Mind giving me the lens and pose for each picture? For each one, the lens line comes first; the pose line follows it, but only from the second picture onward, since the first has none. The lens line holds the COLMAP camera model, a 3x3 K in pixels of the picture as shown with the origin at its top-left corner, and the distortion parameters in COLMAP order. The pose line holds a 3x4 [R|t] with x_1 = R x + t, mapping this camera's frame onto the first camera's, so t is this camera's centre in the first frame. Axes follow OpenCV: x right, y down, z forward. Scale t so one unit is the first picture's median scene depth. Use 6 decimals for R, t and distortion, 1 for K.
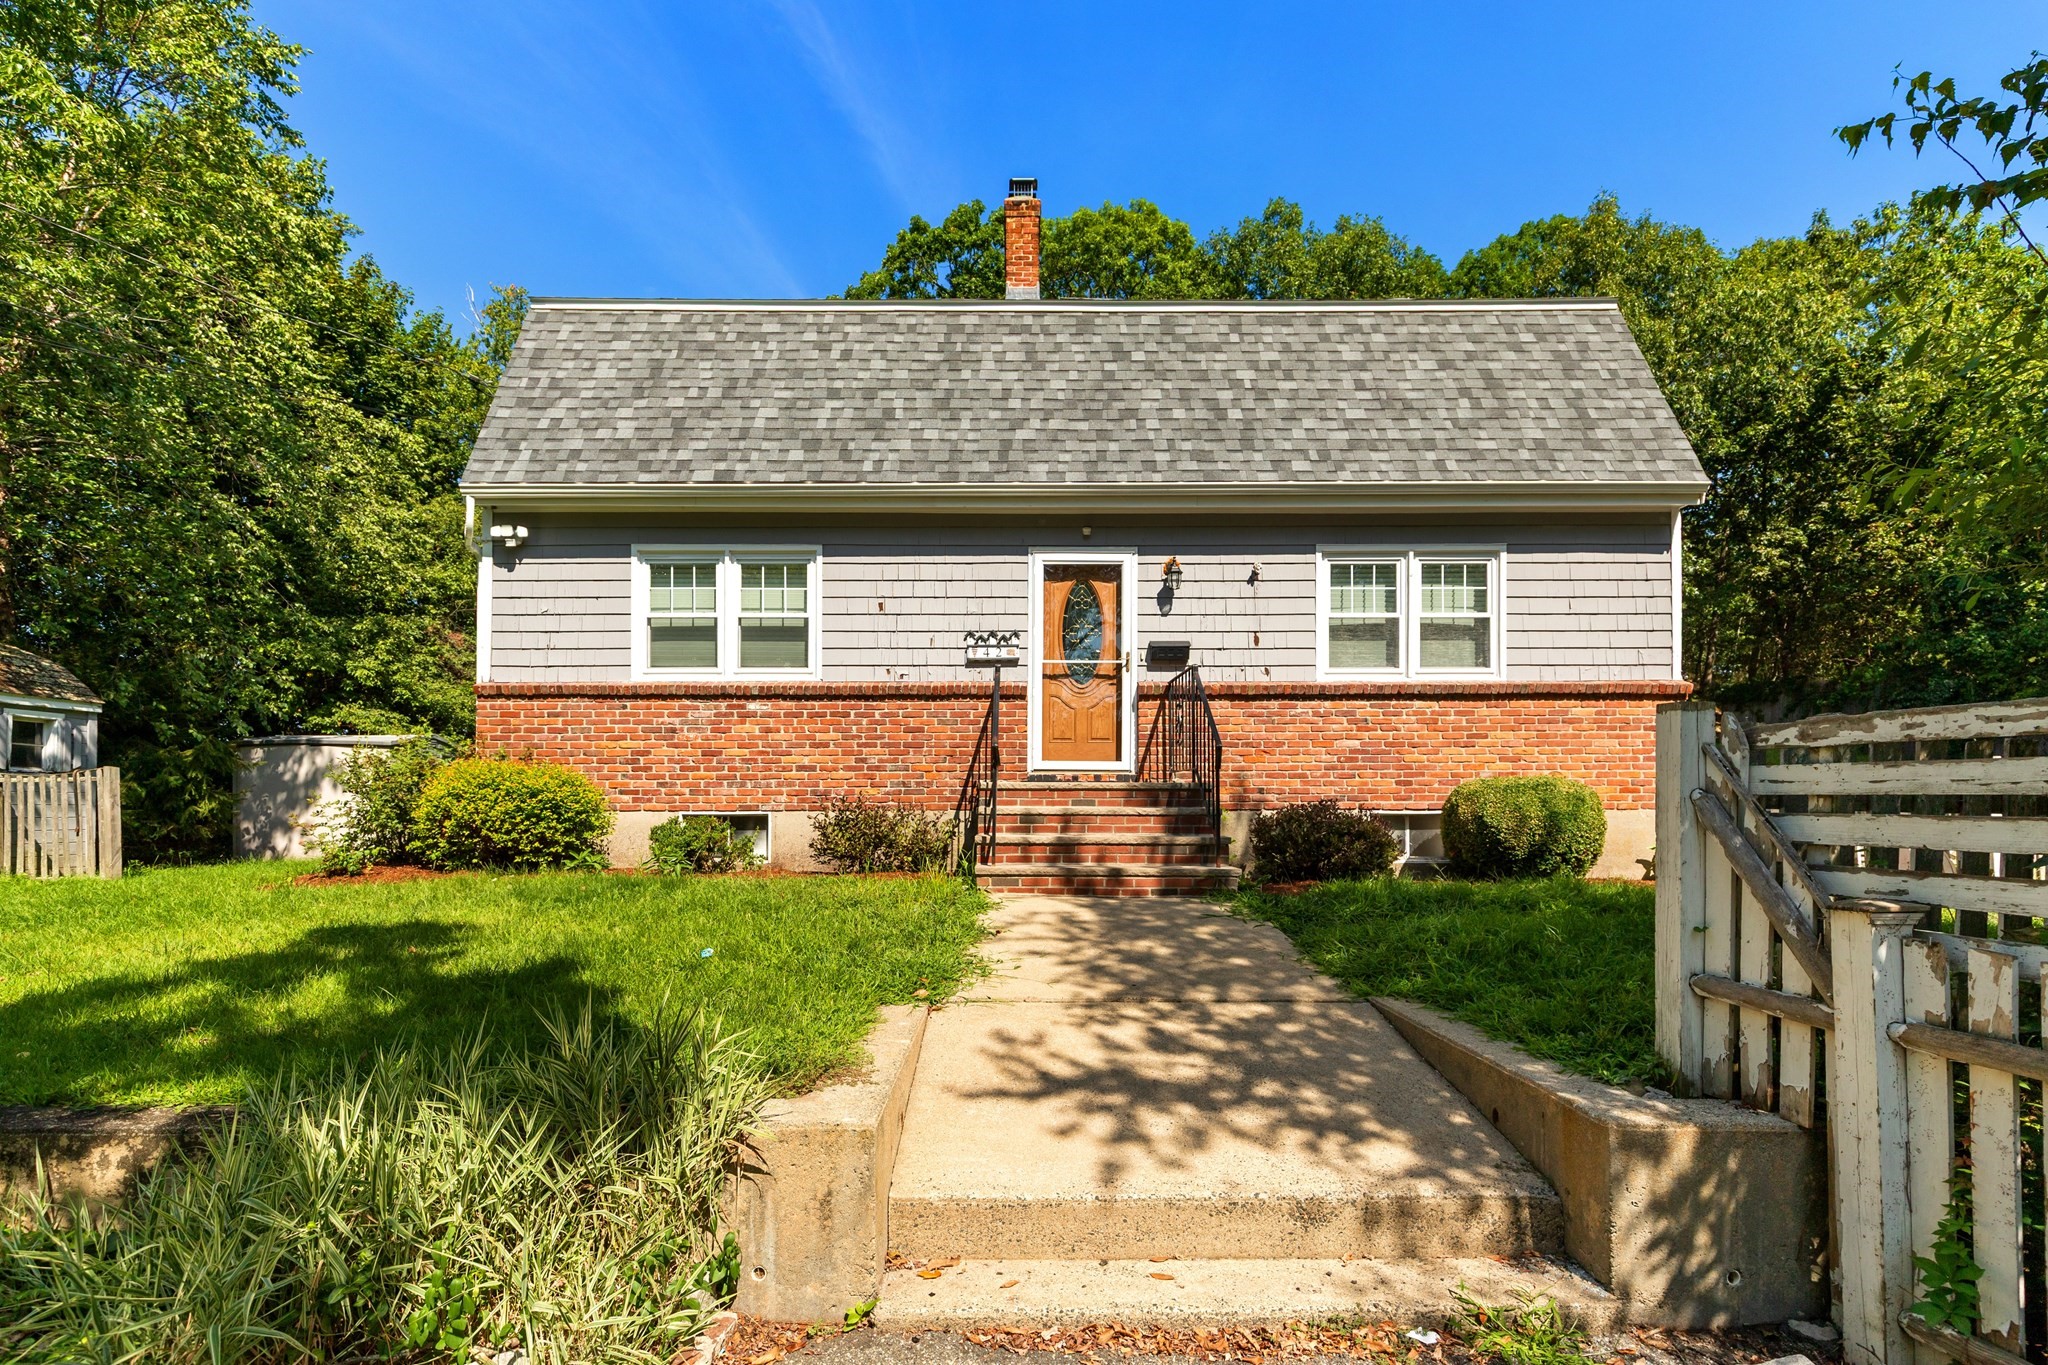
lens RADIAL K [[931.1, 0, 1091.1], [0, 931.1, 781.0], [0, 0, 1]] dist [0.030436, 0.000116]
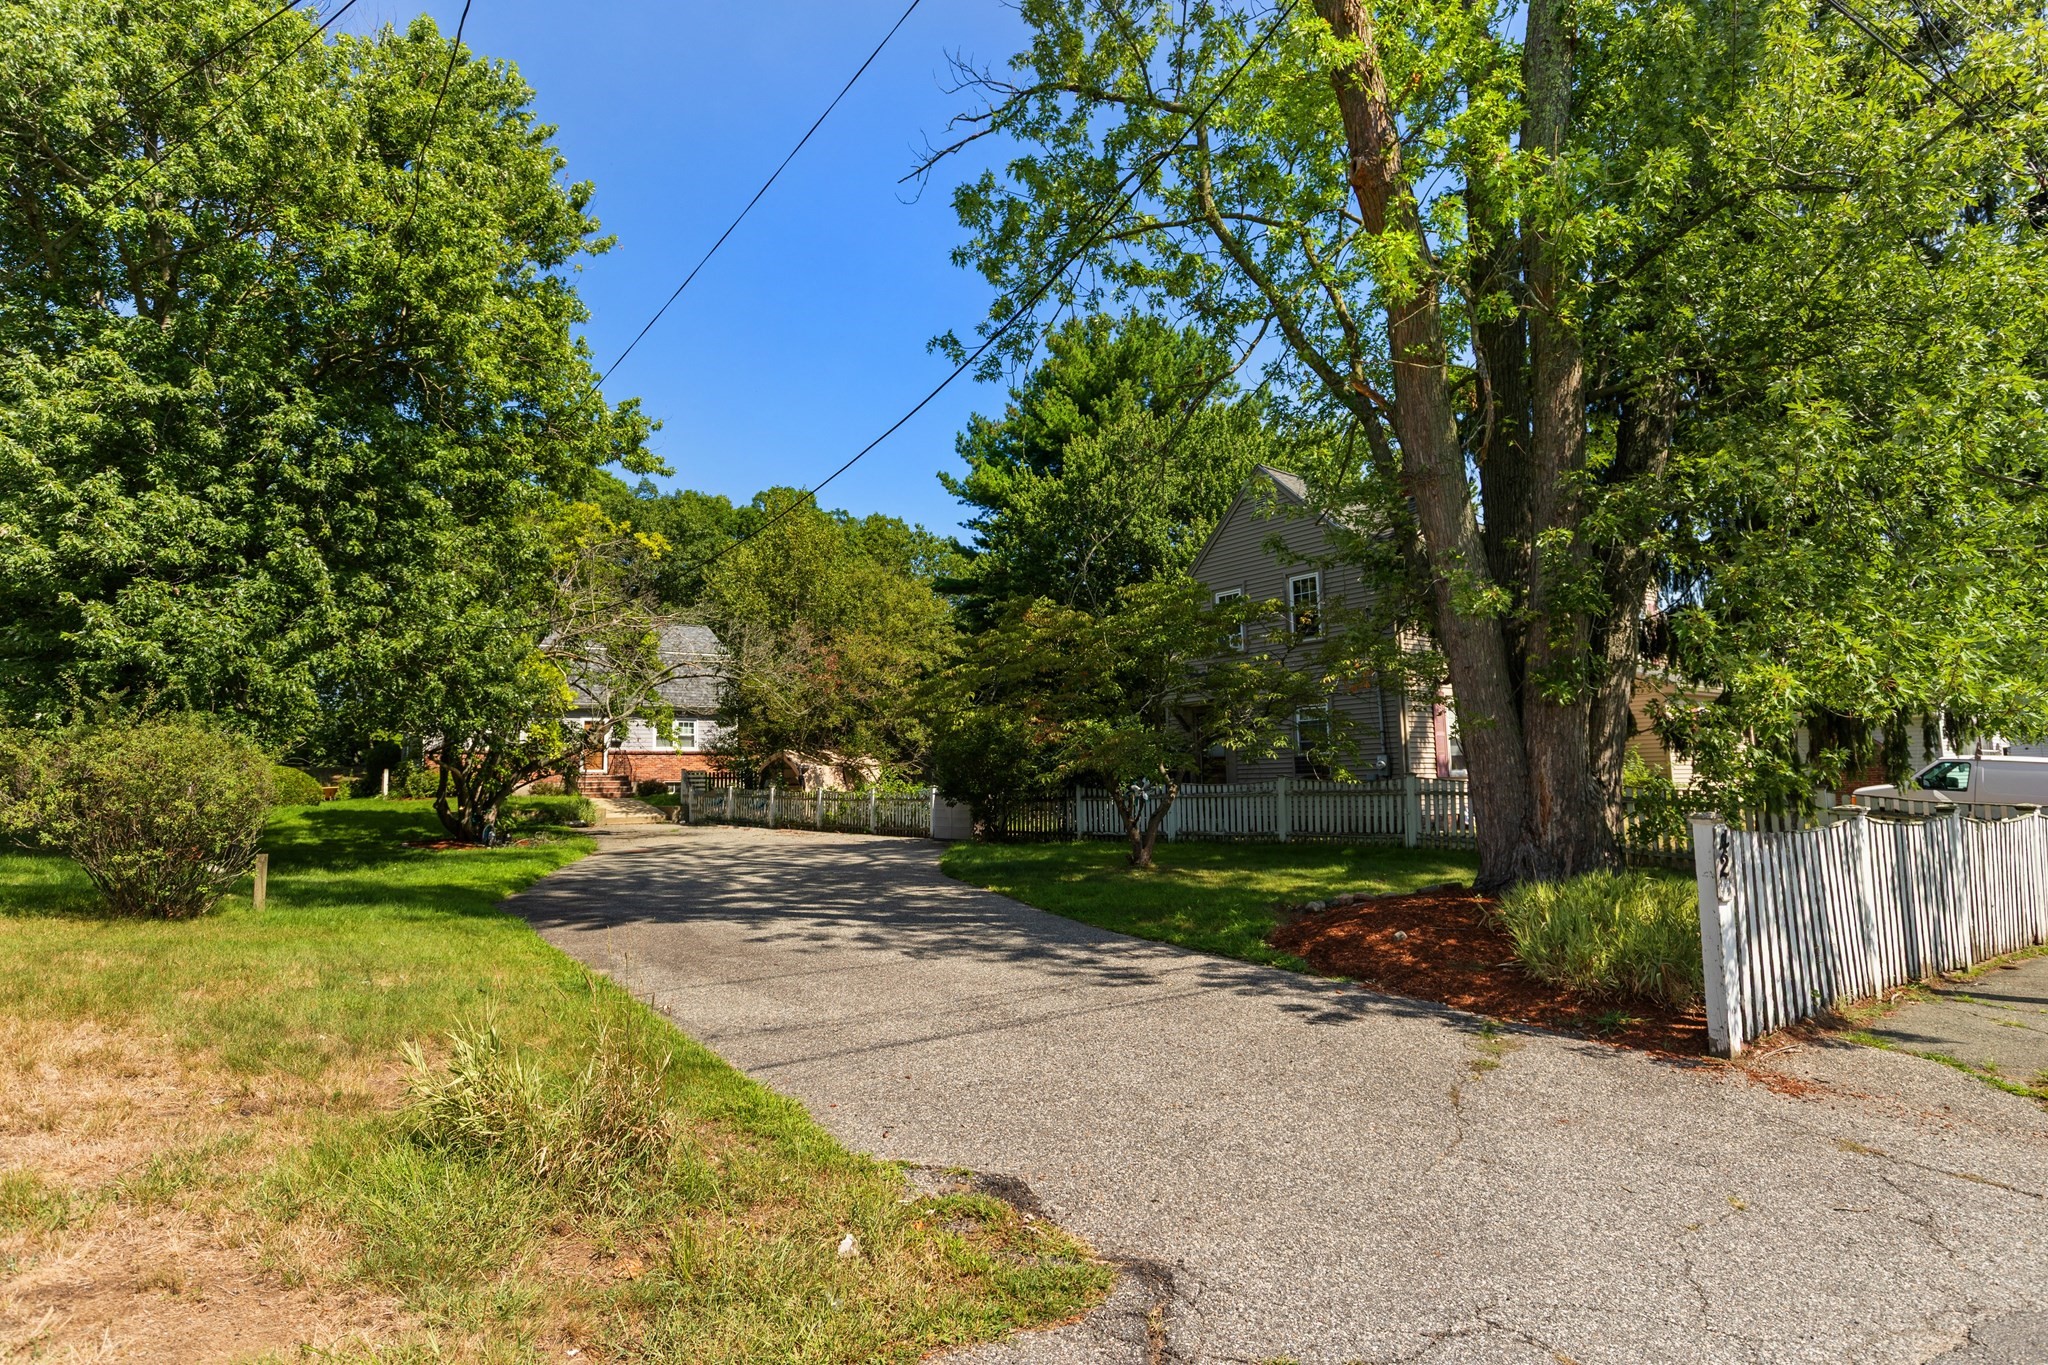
lens RADIAL K [[1124.5, 0, 1024.0], [0, 1124.5, 682.5], [0, 0, 1]] dist [-0.000553, -0.000005]
pose [[0.858163, 0.029611, 0.512522, -0.928327], [0.005237, 0.997778, -0.066415, -0.067350], [-0.513350, 0.059679, 0.856102, -4.208262]]
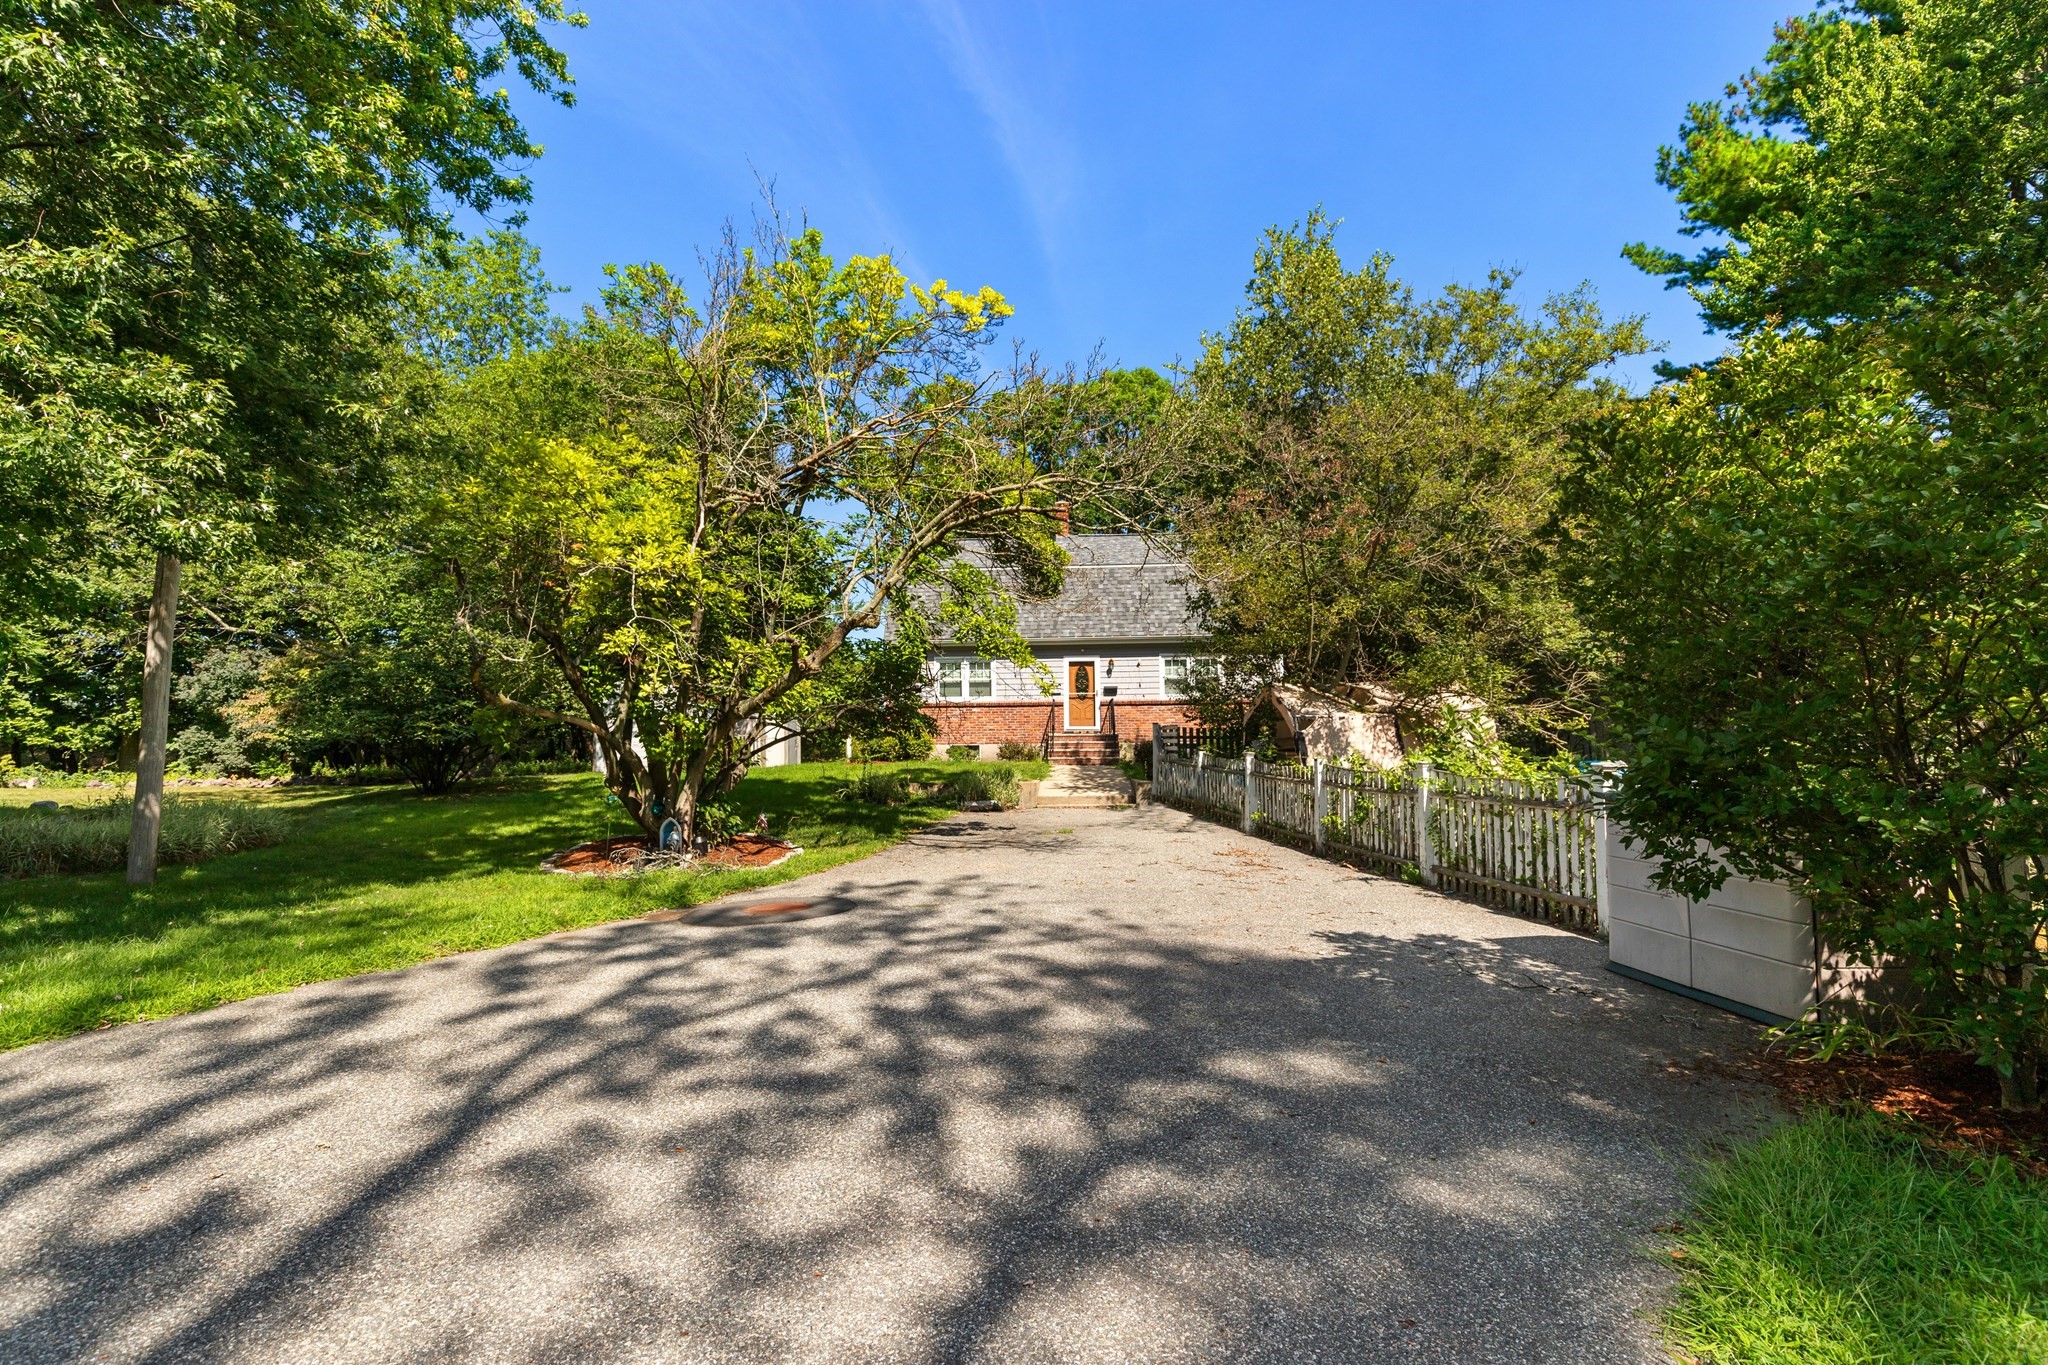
lens RADIAL K [[917.2, 0, 1024.0], [0, 917.2, 682.5], [0, 0, 1]] dist [0.000767, 0.000027]
pose [[0.990517, -0.016740, -0.136365, 0.212318], [0.010015, 0.998706, -0.049853, -0.017994], [0.137023, 0.048015, 0.989404, -1.976662]]
